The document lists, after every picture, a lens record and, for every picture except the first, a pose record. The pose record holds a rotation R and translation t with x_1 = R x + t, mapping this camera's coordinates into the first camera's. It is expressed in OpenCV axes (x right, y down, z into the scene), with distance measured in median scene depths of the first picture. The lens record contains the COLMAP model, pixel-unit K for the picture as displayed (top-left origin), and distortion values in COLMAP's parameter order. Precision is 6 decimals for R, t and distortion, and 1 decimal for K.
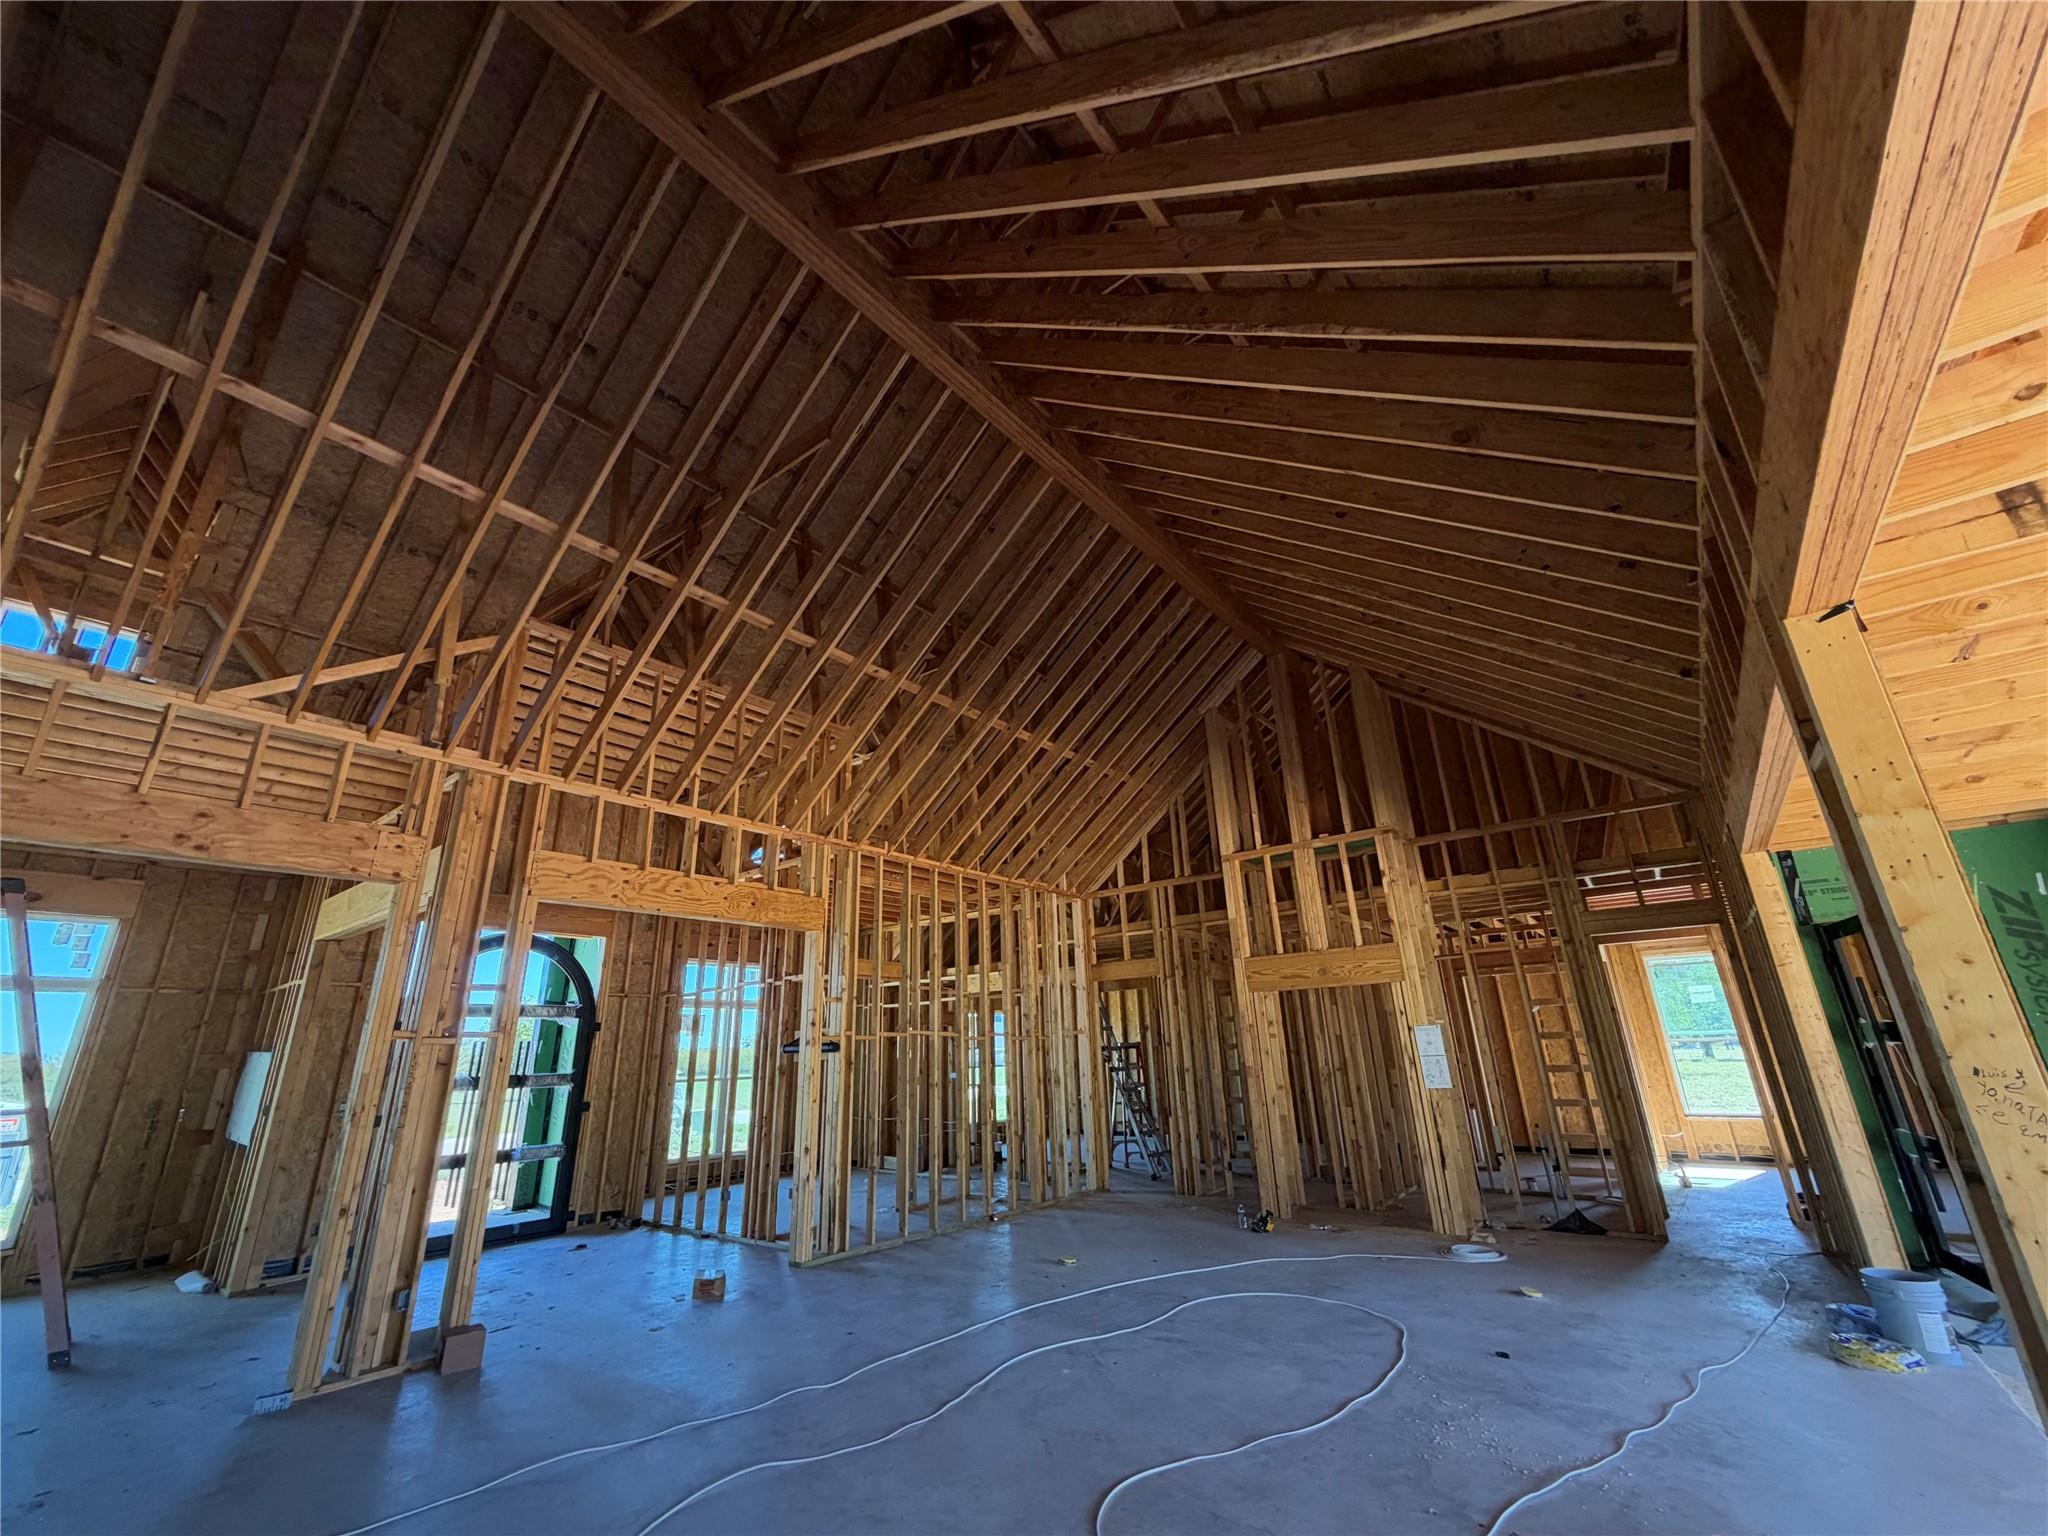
lens RADIAL K [[817.5, 0, 1010.6], [0, 817.5, 775.2], [0, 0, 1]] dist [0.003990, 0.000489]
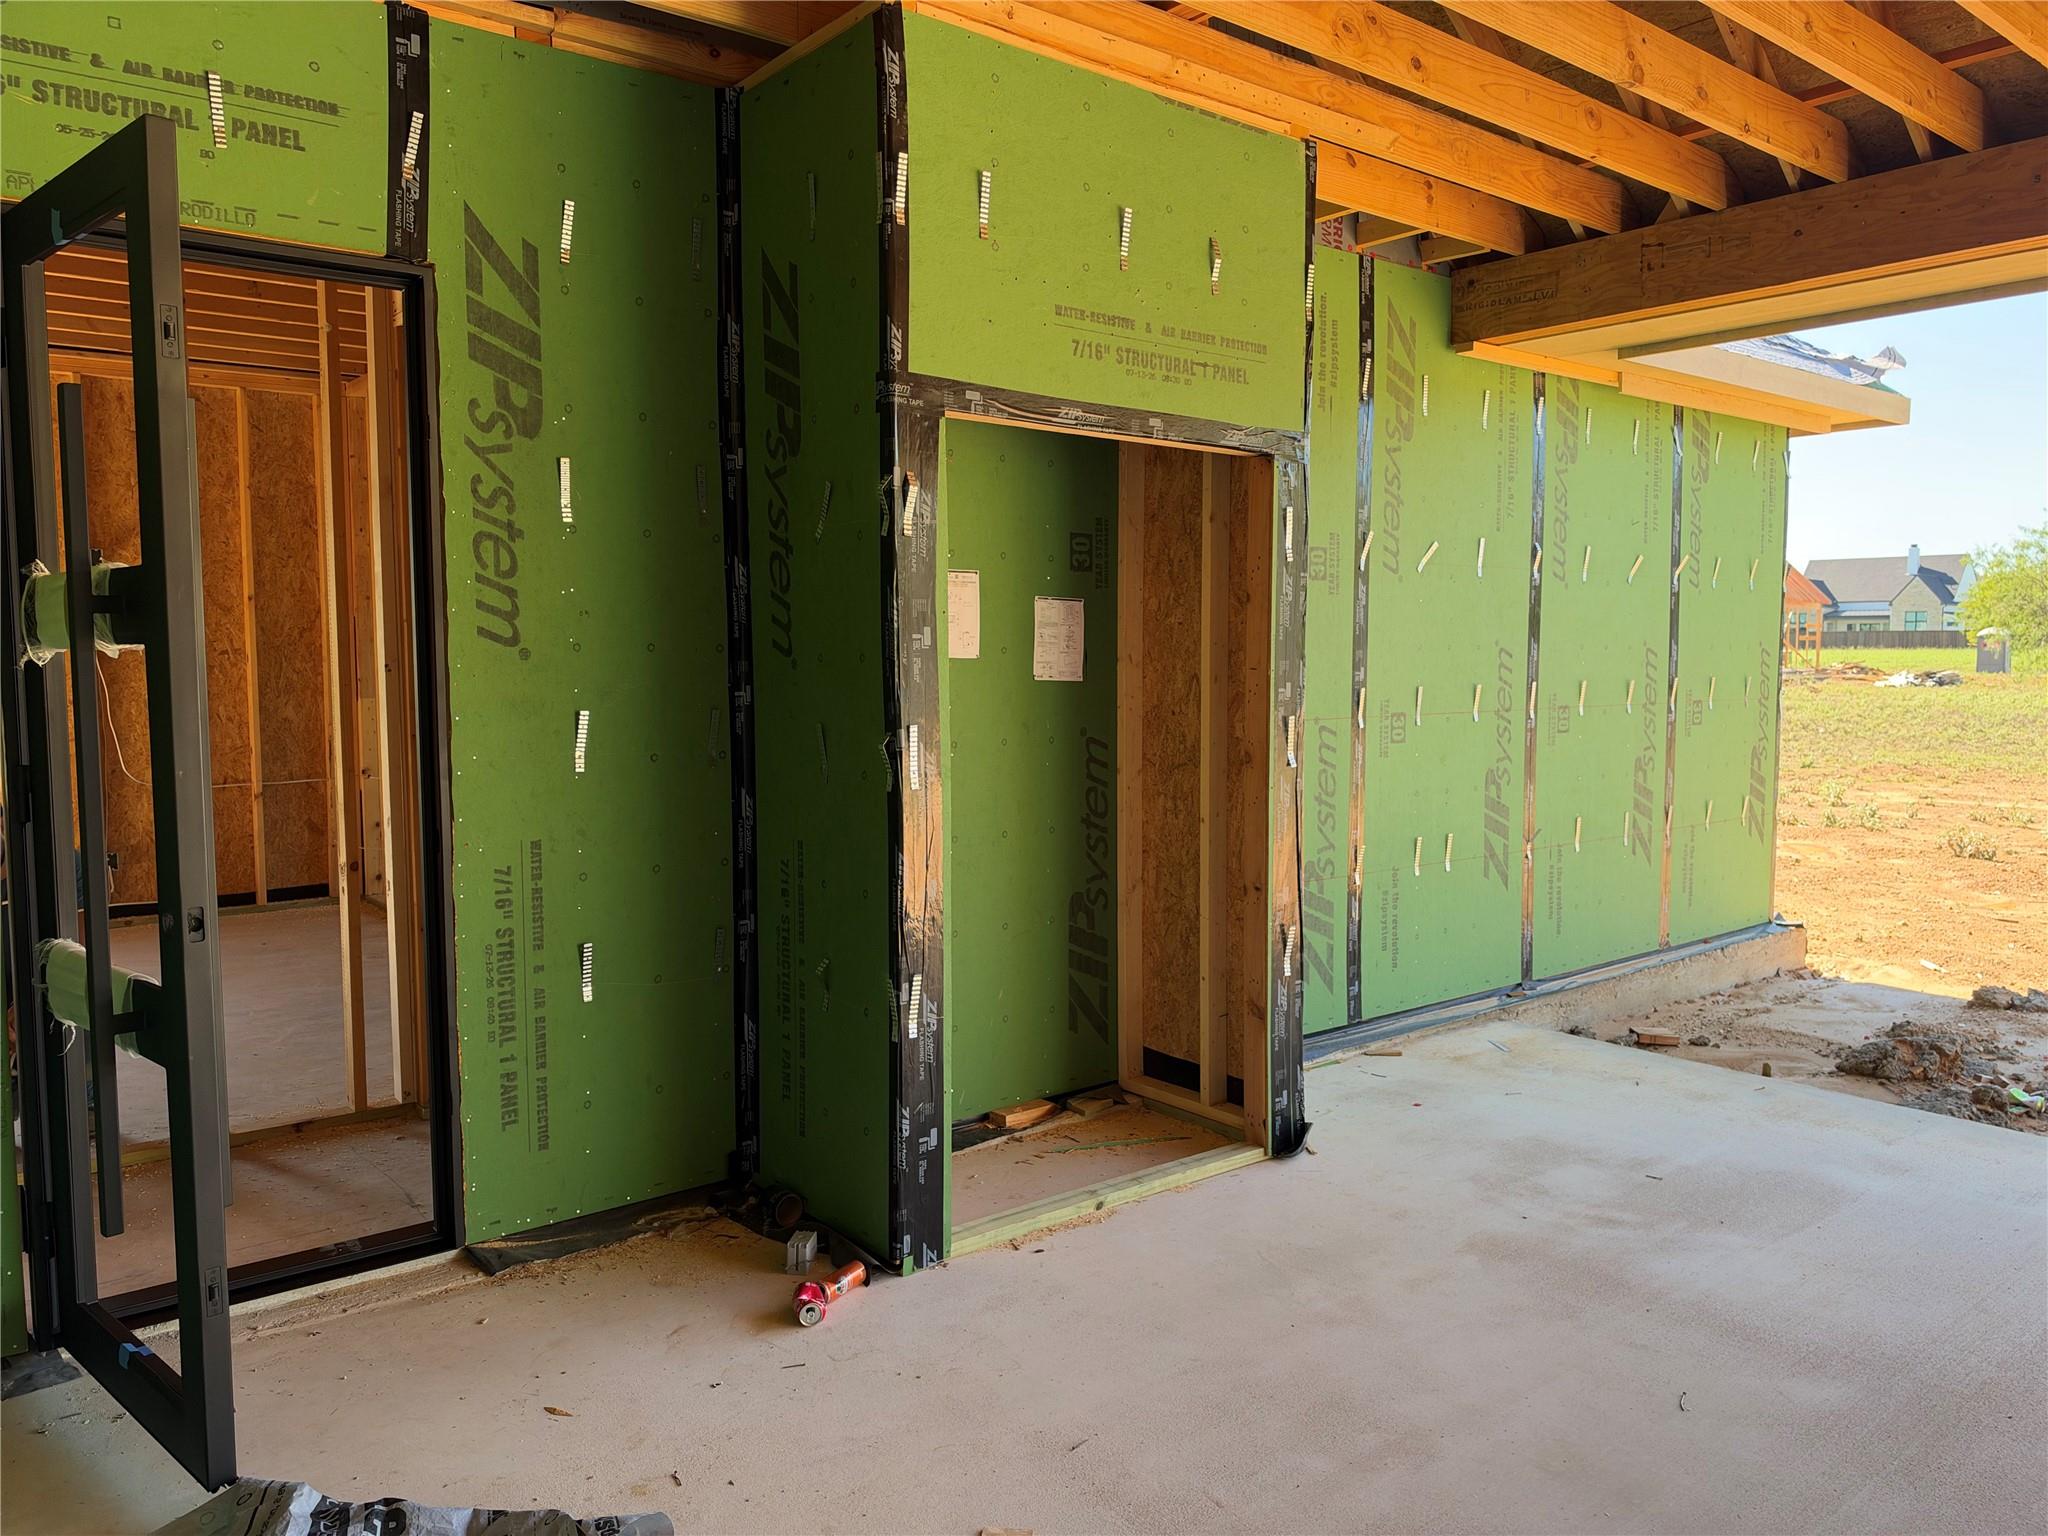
lens RADIAL K [[1461.1, 0, 1022.7], [0, 1461.1, 765.5], [0, 0, 1]] dist [0.014996, 0.000858]
pose [[0.210619, -0.054641, 0.976040, 0.664847], [-0.322132, 0.938792, 0.122068, 0.207167], [-0.922968, -0.340124, 0.180126, 0.627646]]
